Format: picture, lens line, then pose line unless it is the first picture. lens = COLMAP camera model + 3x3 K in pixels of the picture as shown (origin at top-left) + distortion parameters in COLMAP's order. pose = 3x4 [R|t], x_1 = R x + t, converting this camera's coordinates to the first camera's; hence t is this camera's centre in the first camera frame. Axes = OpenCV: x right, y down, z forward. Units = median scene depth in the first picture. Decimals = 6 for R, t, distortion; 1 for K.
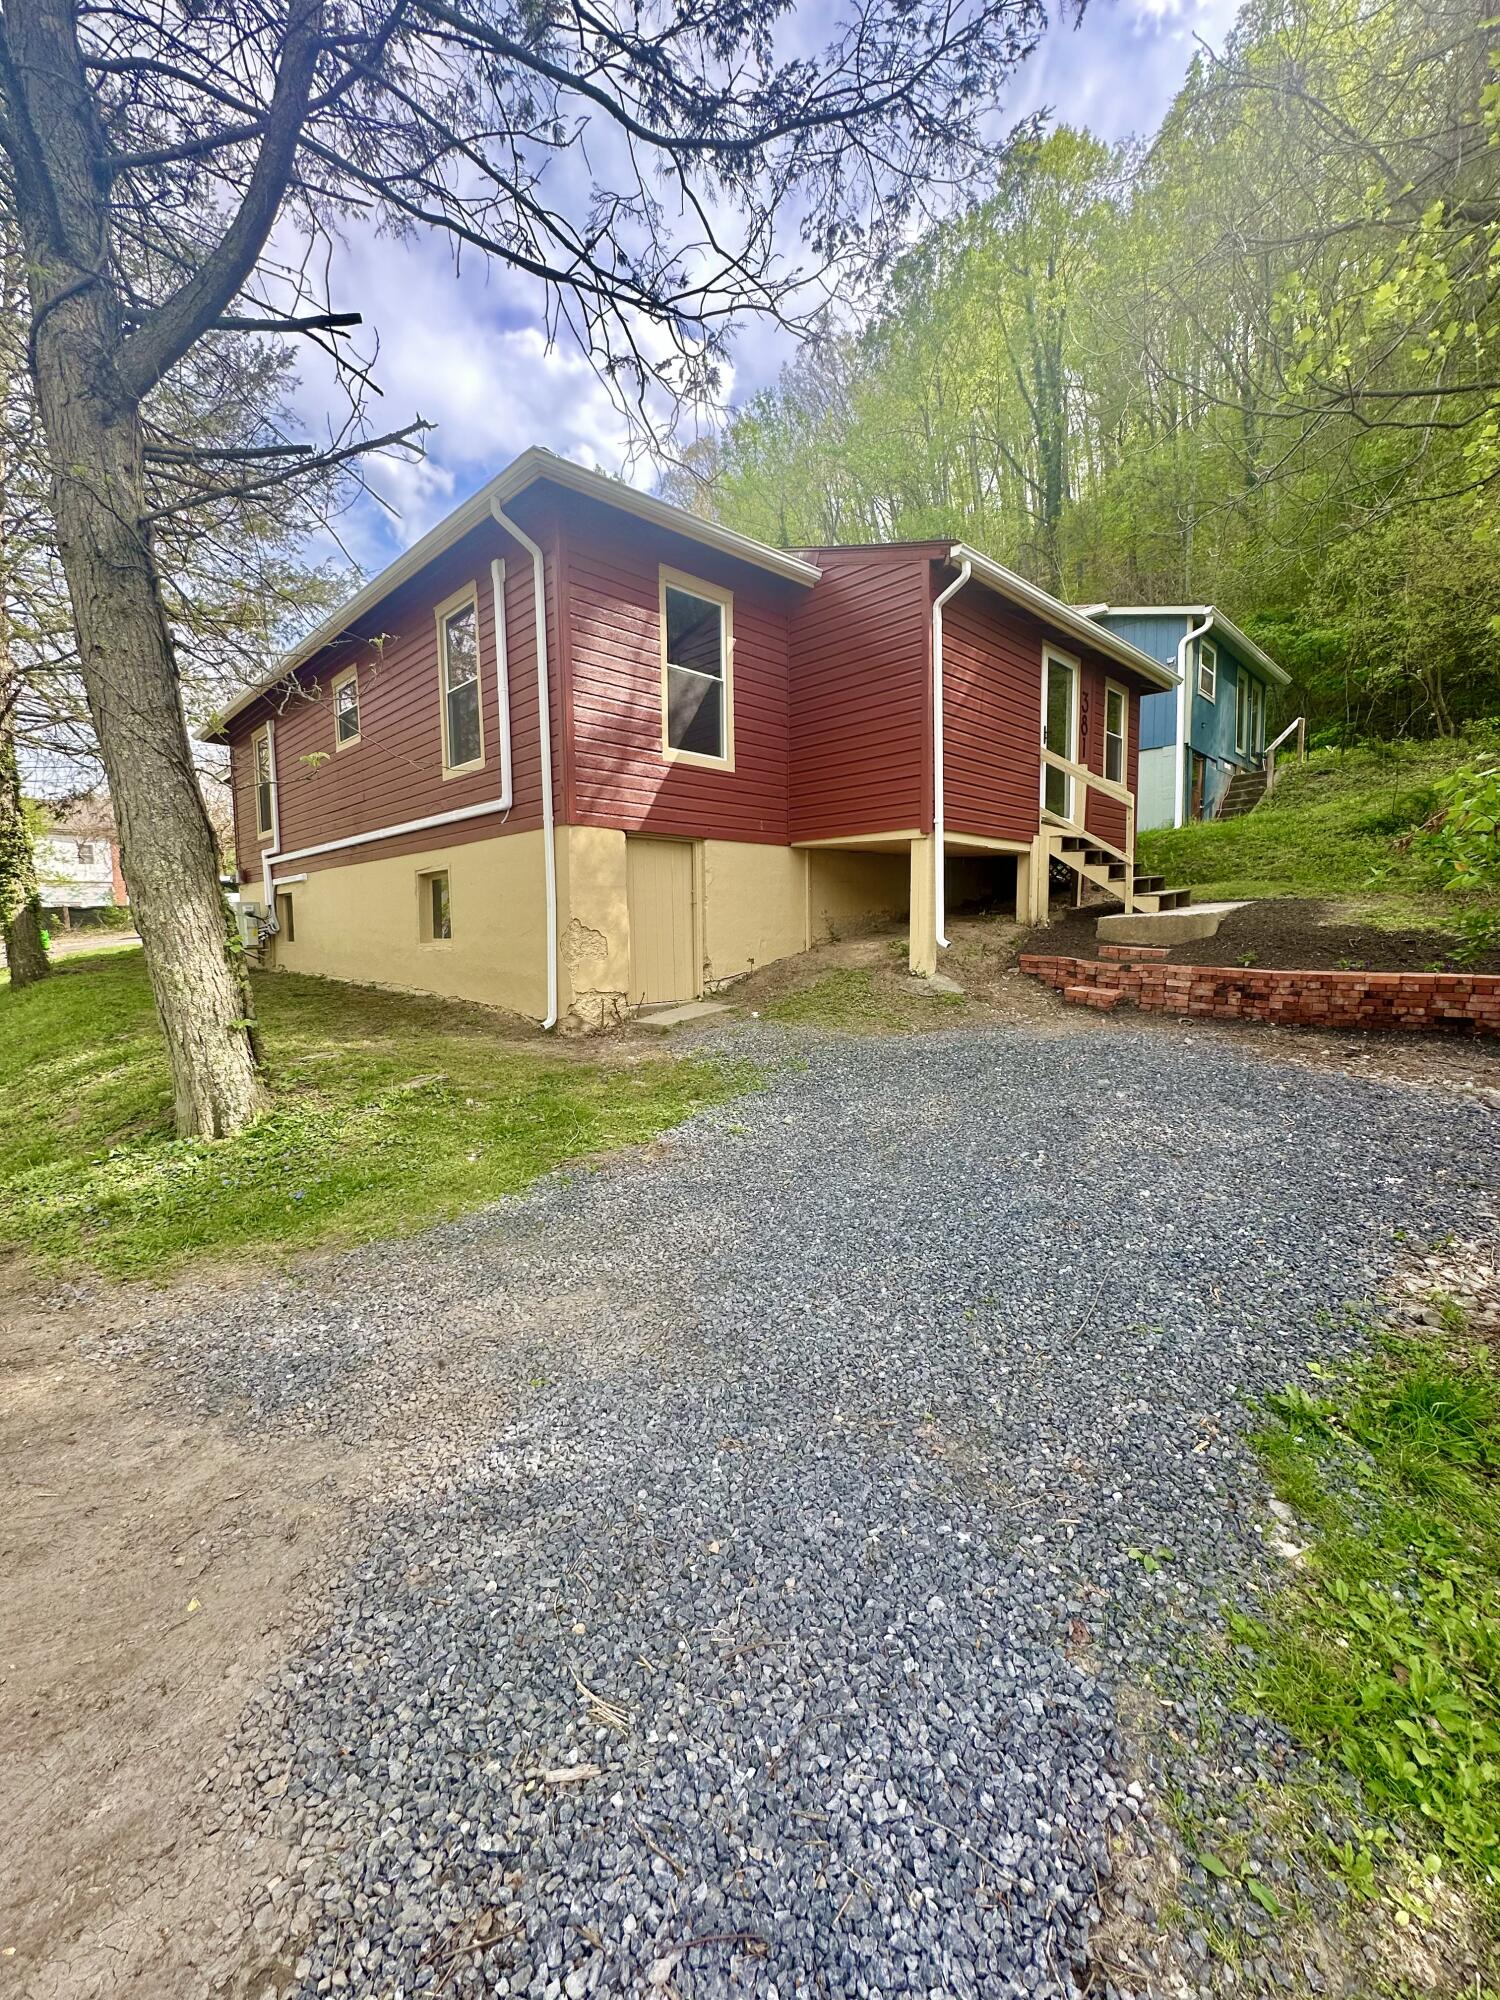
lens RADIAL K [[799.4, 0, 747.2], [0, 799.4, 999.7], [0, 0, 1]] dist [-0.002429, 0.000821]
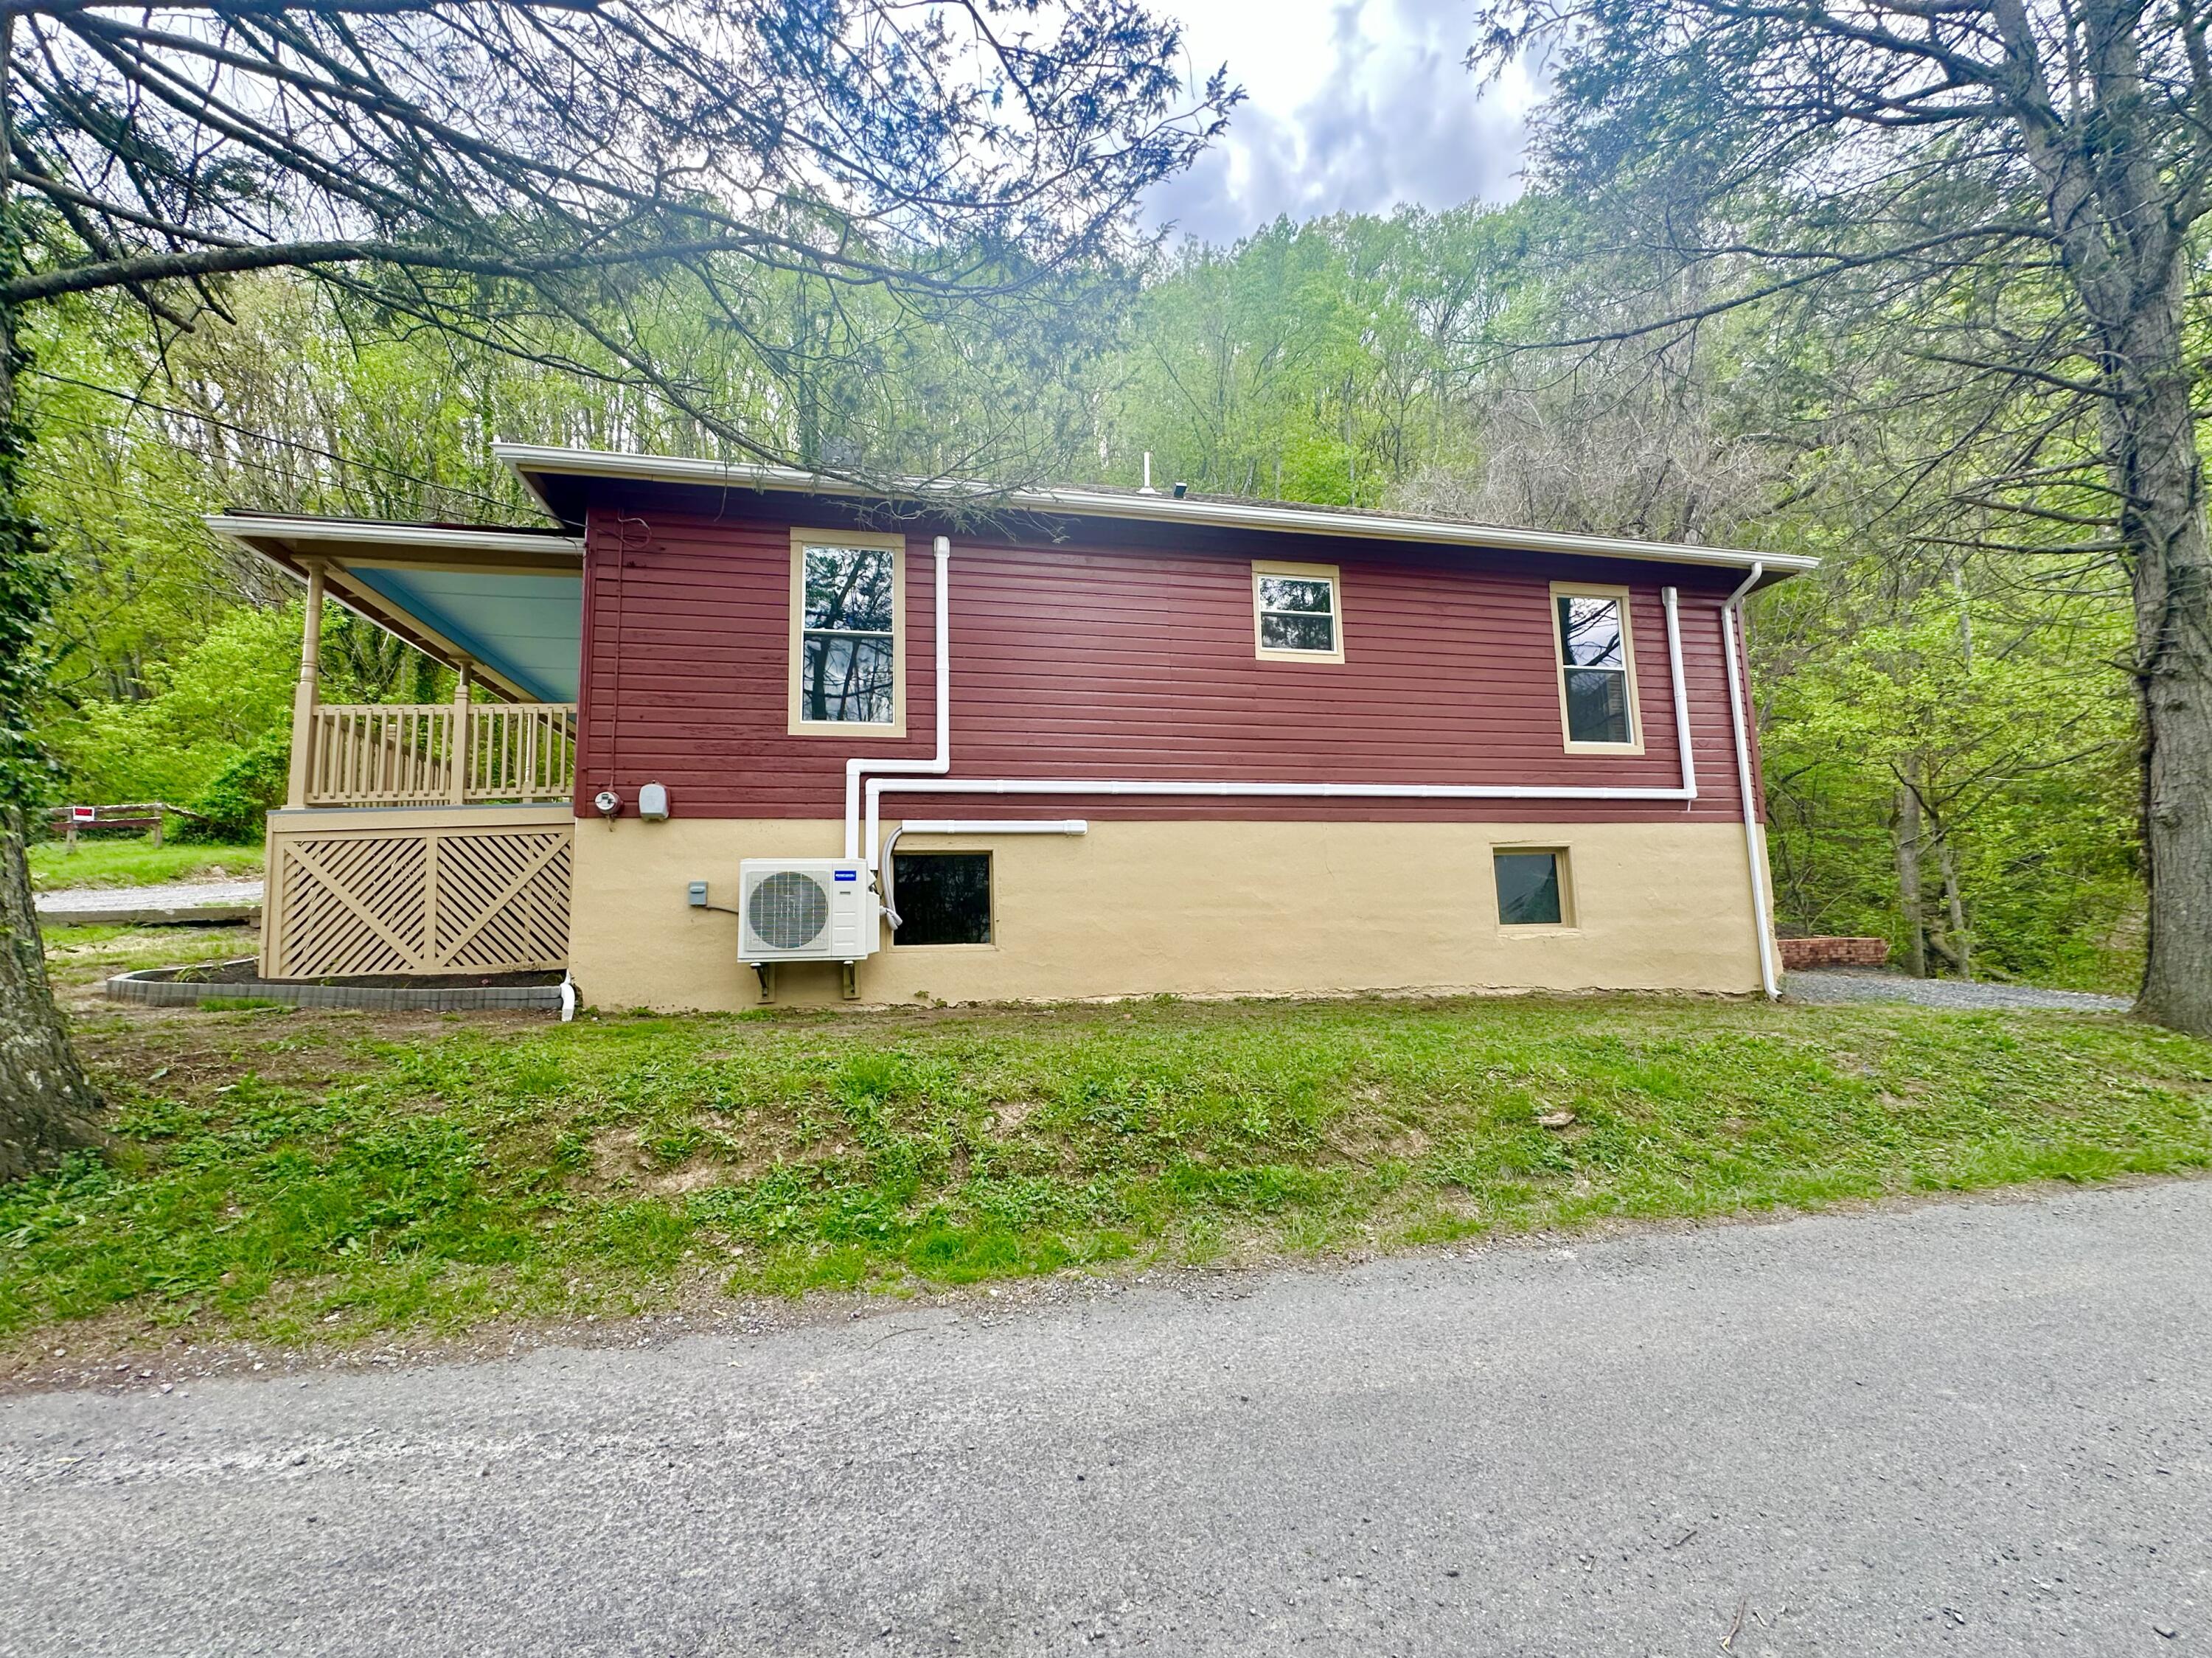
lens RADIAL K [[884.0, 0, 1107.2], [0, 884.0, 827.8], [0, 0, 1]] dist [-0.002429, 0.000821]
pose [[0.539790, 0.099941, 0.835846, -1.651417], [0.090639, 0.980255, -0.175742, -0.060691], [-0.836906, 0.170624, 0.520073, 1.006133]]
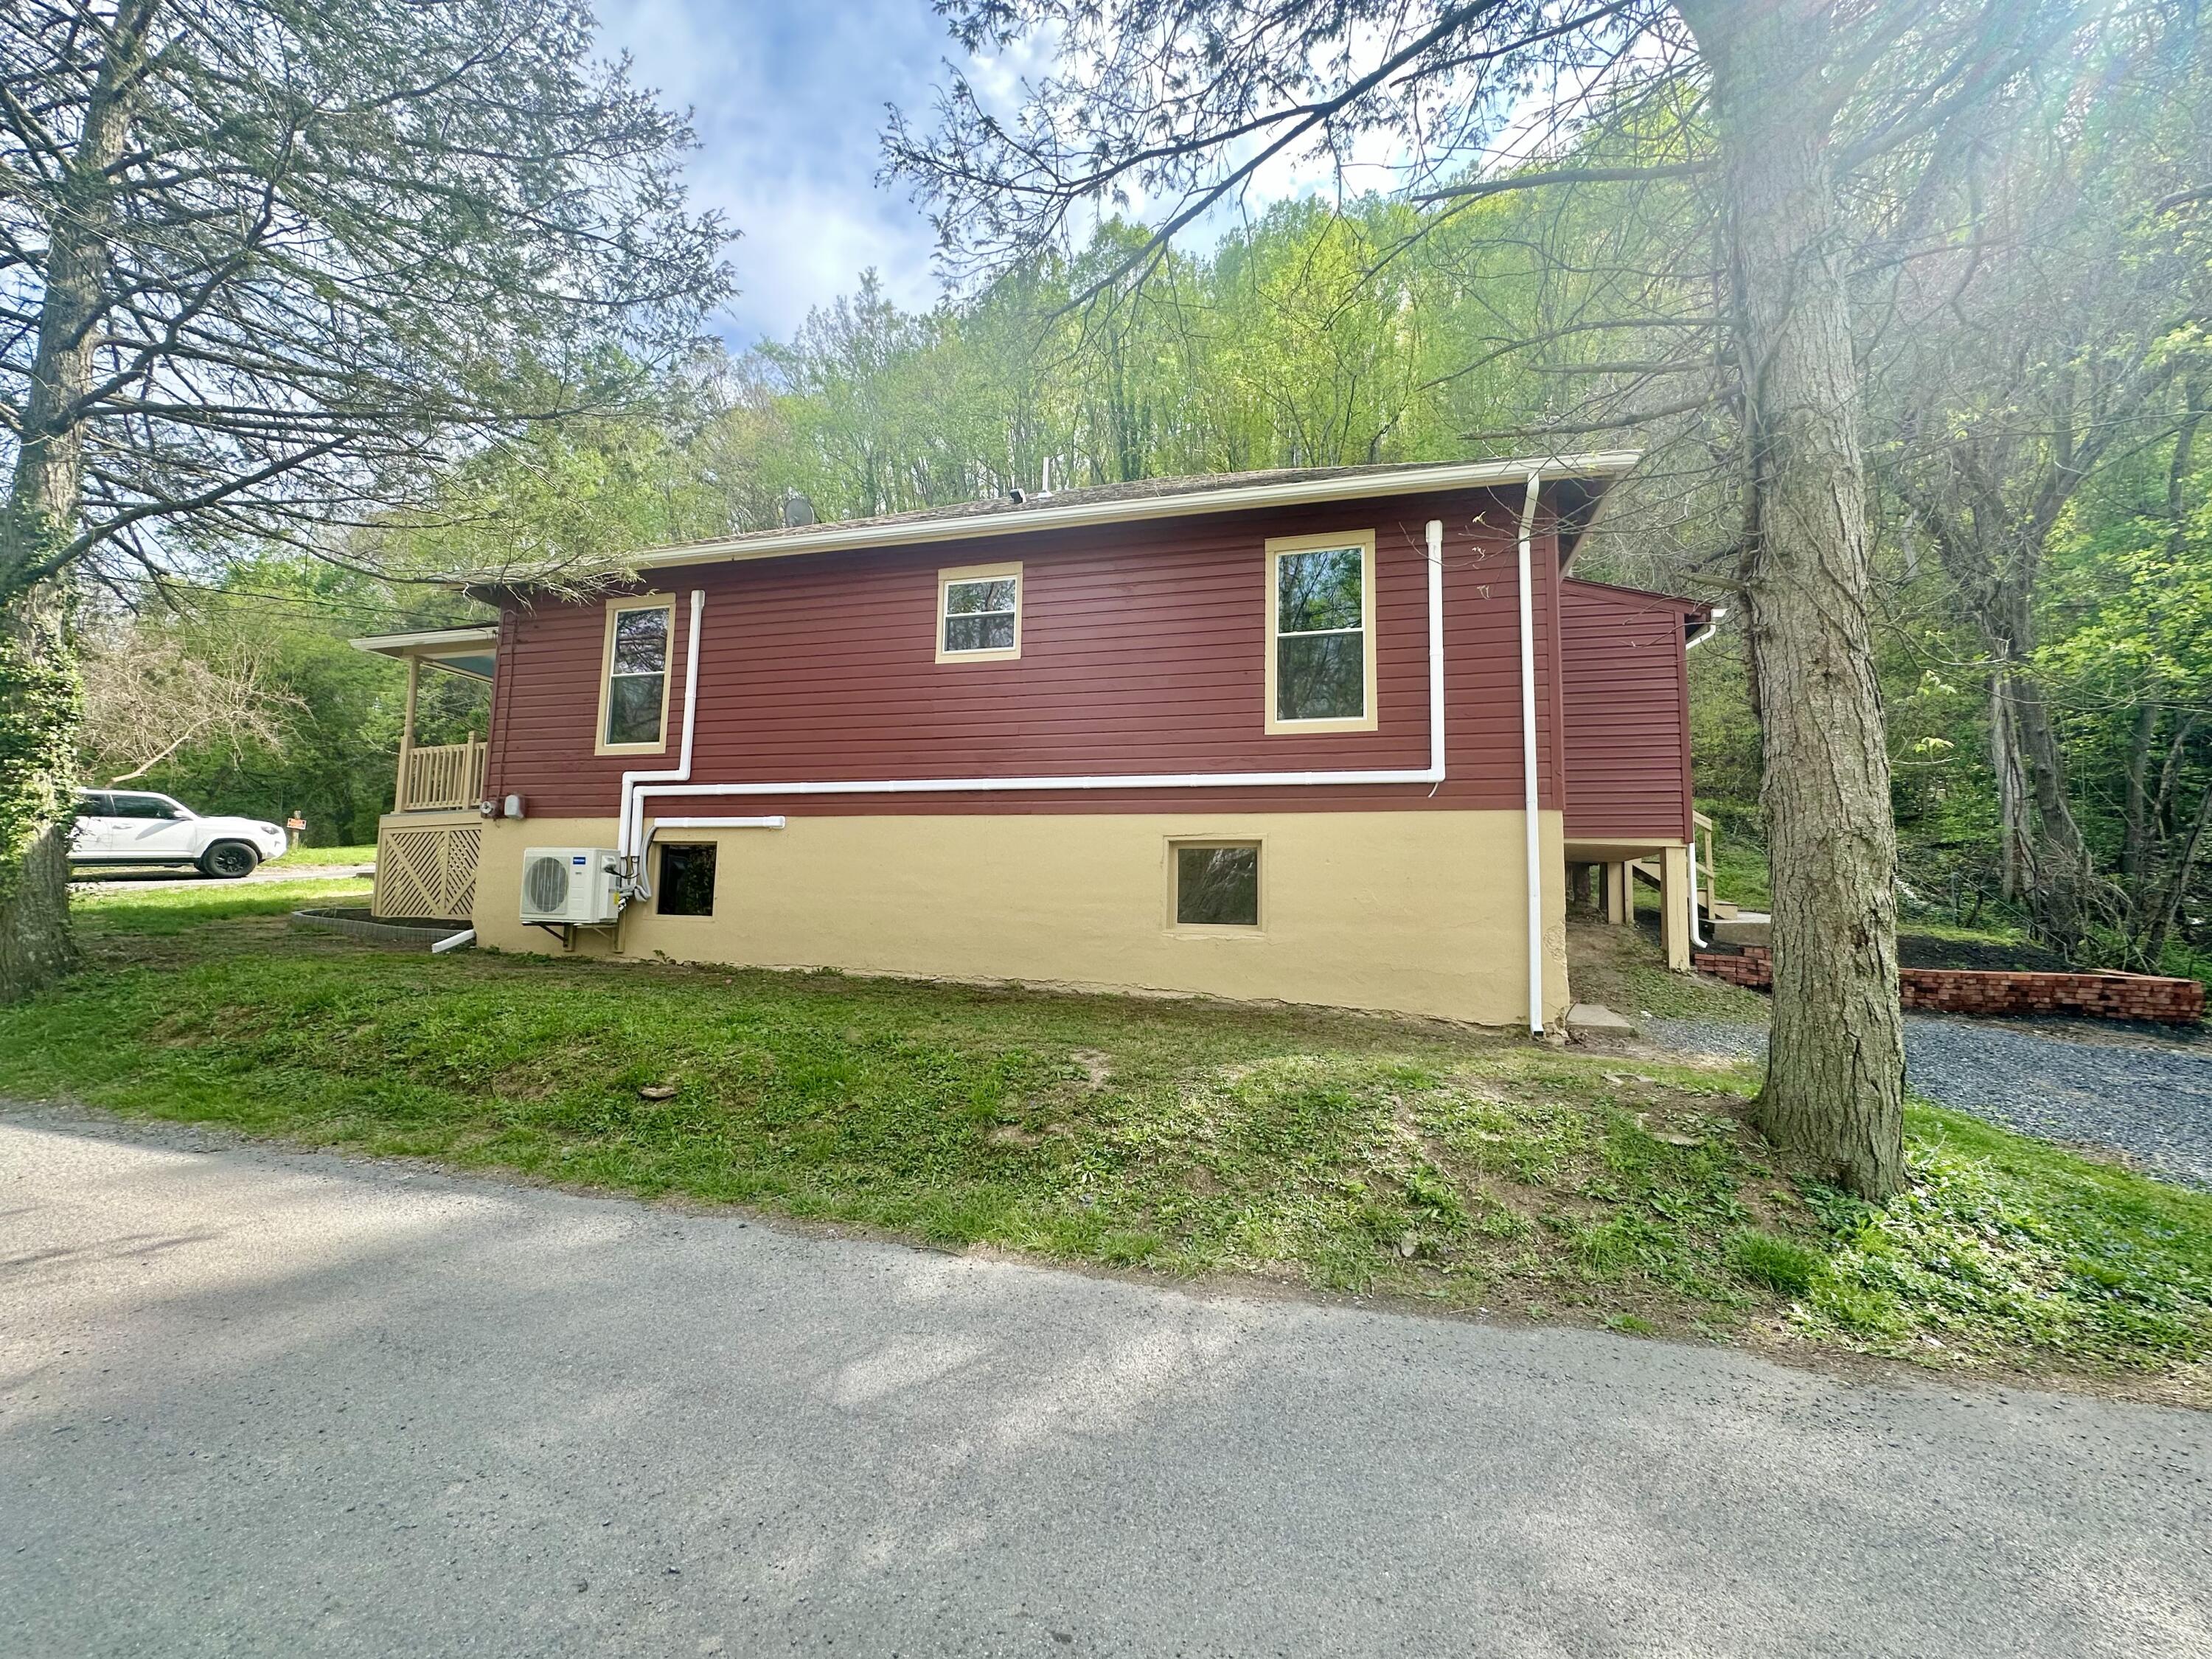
lens RADIAL K [[873.6, 0, 1106.0], [0, 873.6, 829.5], [0, 0, 1]] dist [-0.002895, 0.000550]
pose [[0.865701, 0.080622, 0.494026, -1.048322], [0.010778, 0.983713, -0.179421, -0.017925], [-0.500445, 0.160650, 0.850733, 0.363288]]
